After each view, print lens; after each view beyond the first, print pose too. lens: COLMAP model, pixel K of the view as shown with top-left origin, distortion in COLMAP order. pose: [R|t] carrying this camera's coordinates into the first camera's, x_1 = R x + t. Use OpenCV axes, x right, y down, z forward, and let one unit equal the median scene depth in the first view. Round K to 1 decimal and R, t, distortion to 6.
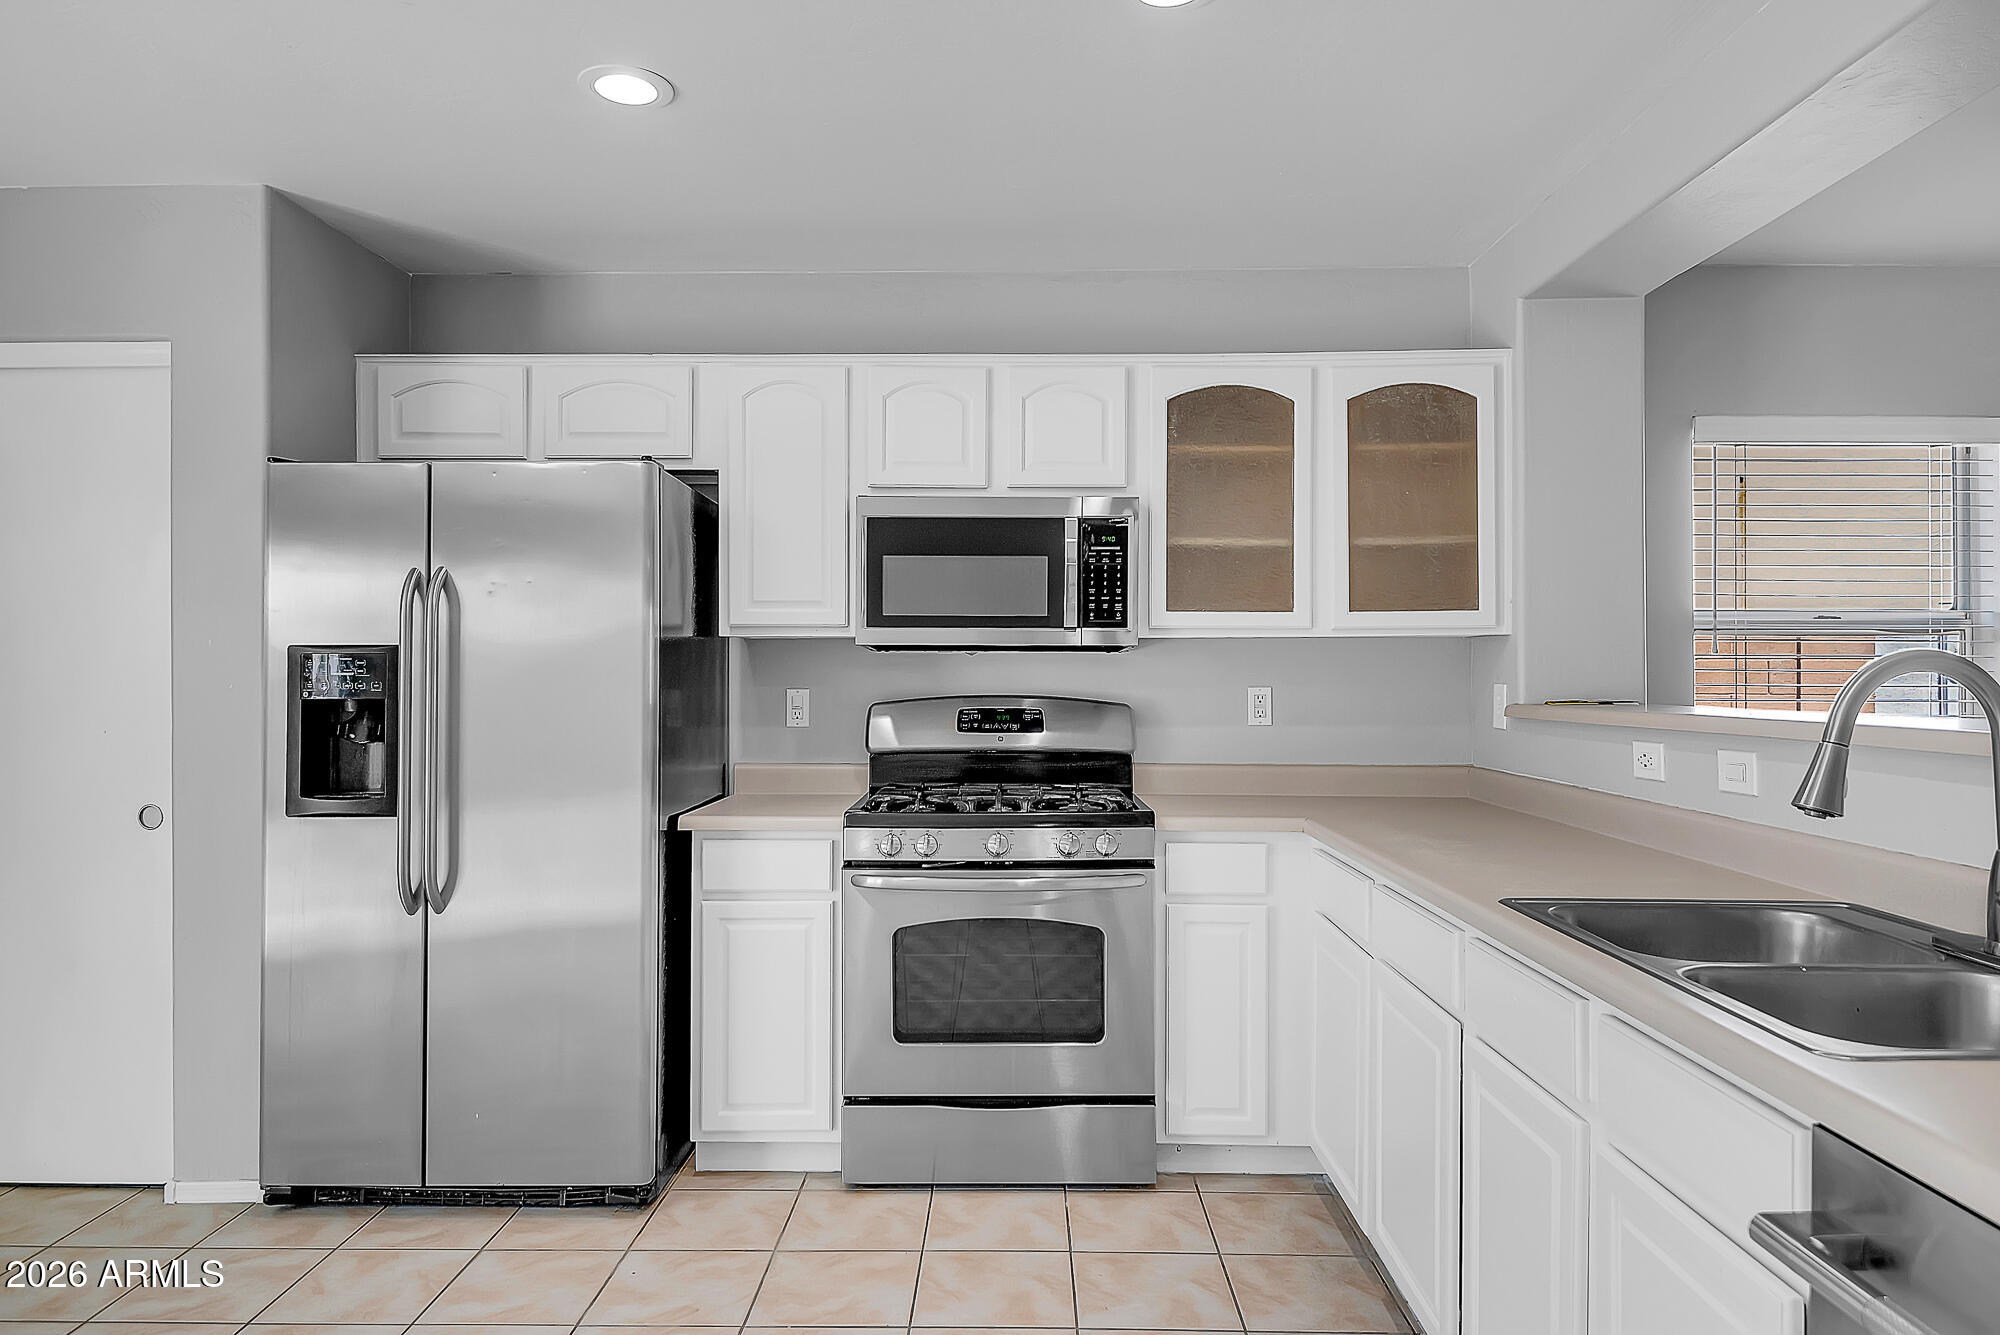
lens RADIAL K [[1270.7, 0, 979.8], [0, 1270.7, 667.6], [0, 0, 1]] dist [0.015680, -0.008427]
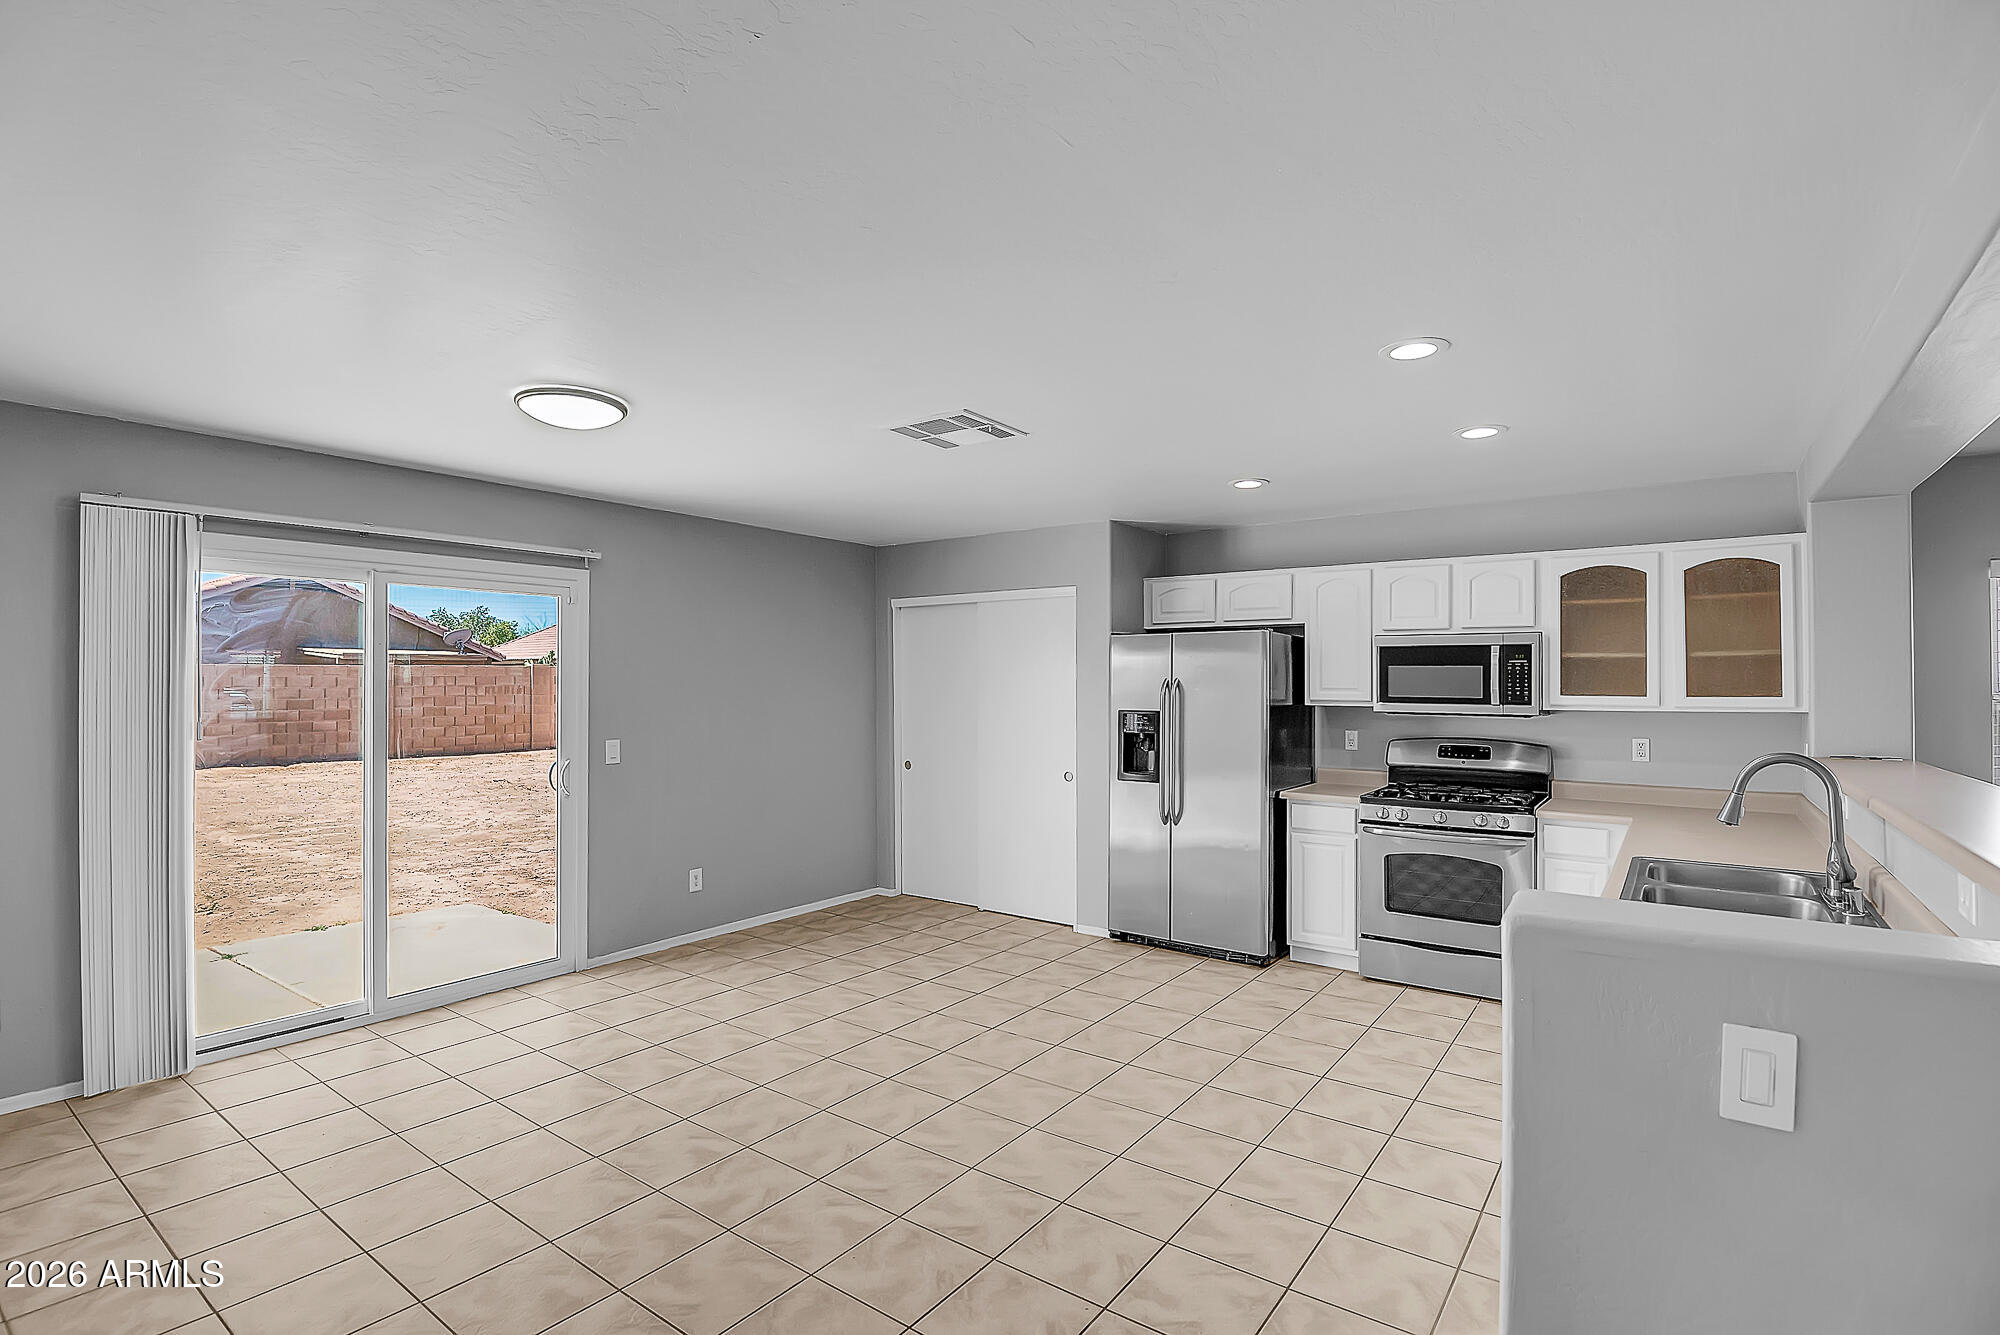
lens RADIAL K [[933.9, 0, 974.9], [0, 933.9, 672.9], [0, 0, 1]] dist [-0.015753, -0.008001]
pose [[0.809622, -0.003281, -0.586943, 0.251757], [-0.001717, 0.999967, -0.007959, -0.065688], [0.586949, 0.007451, 0.809589, -0.539602]]
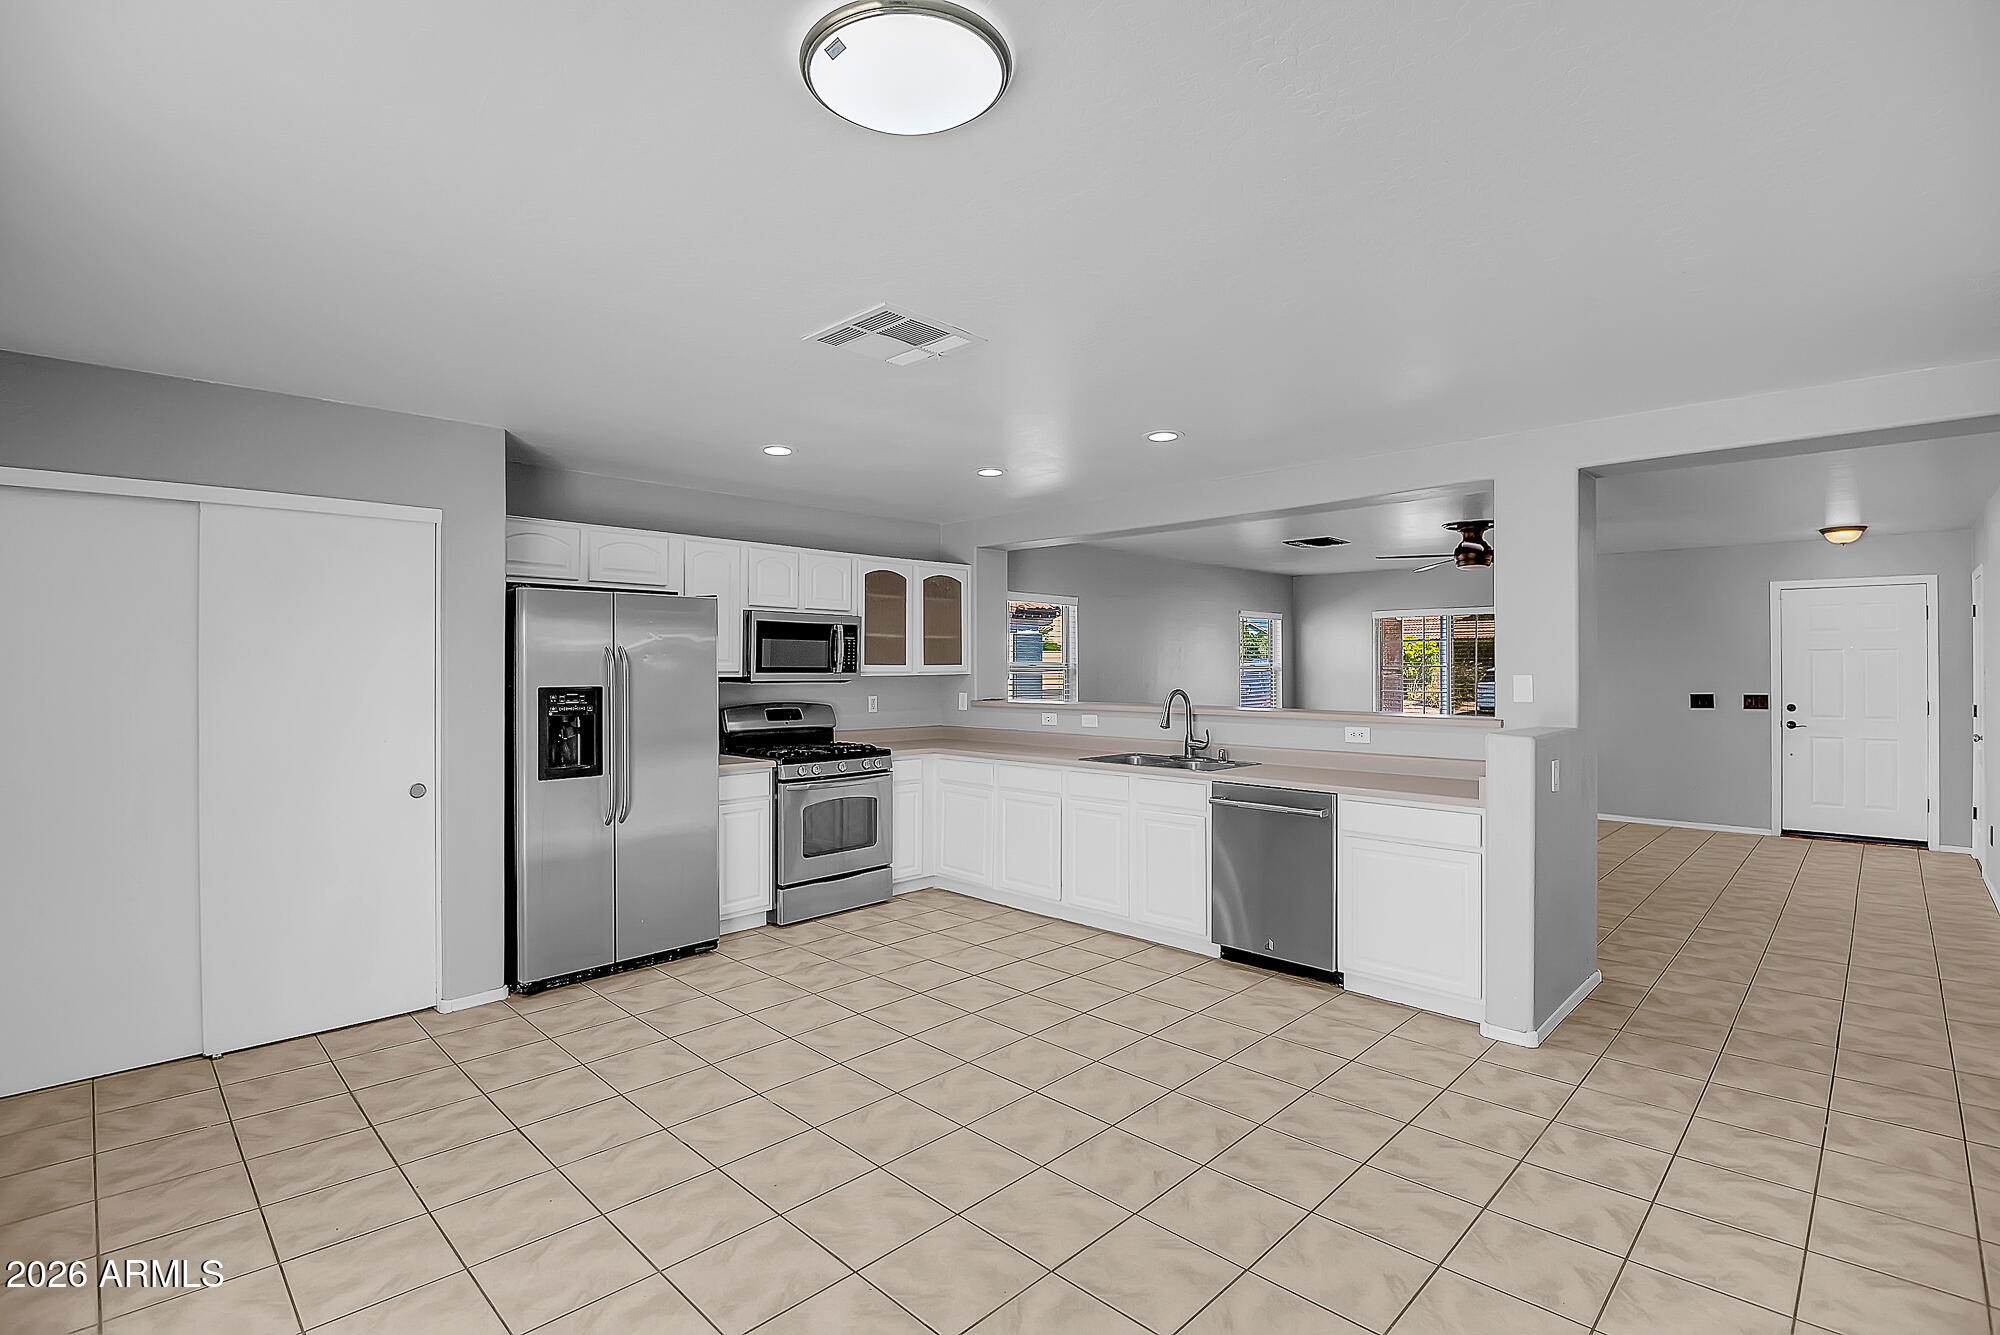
lens RADIAL K [[933.9, 0, 1009.4], [0, 933.9, 660.2], [0, 0, 1]] dist [-0.015753, -0.008001]
pose [[0.681839, 0.005134, 0.731484, -0.947143], [-0.001818, 0.999984, -0.005323, -0.045530], [-0.731500, 0.002300, 0.681837, -0.367527]]
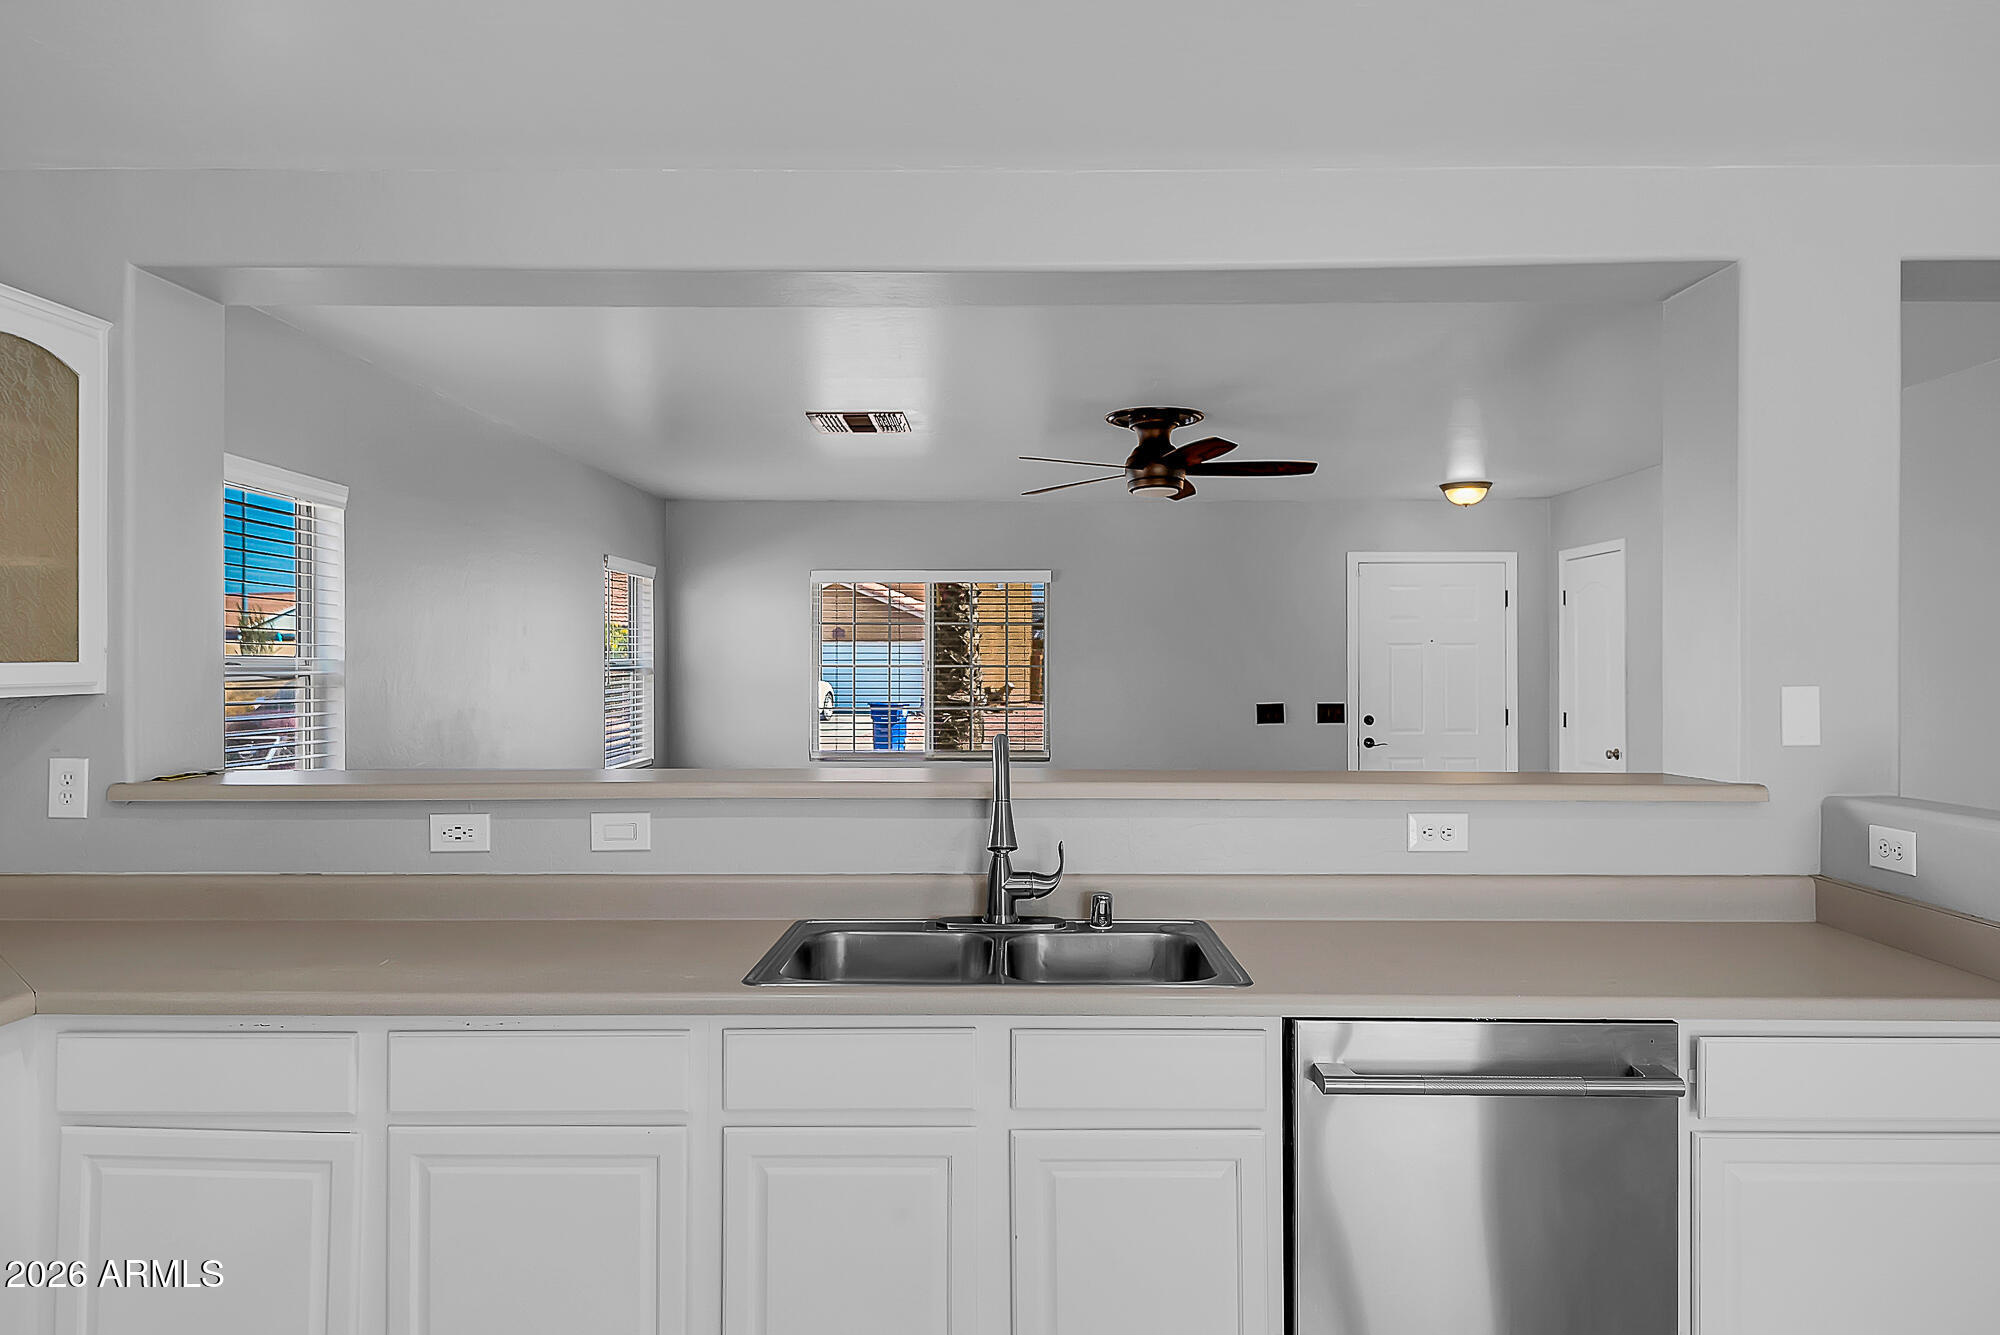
lens RADIAL K [[1308.7, 0, 1011.2], [0, 1308.7, 670.7], [0, 0, 1]] dist [0.042737, -0.000226]
pose [[-0.008910, -0.006205, 0.999941, -0.401662], [-0.004178, 0.999972, 0.006167, -0.048371], [-0.999952, -0.004122, -0.008936, 0.474486]]
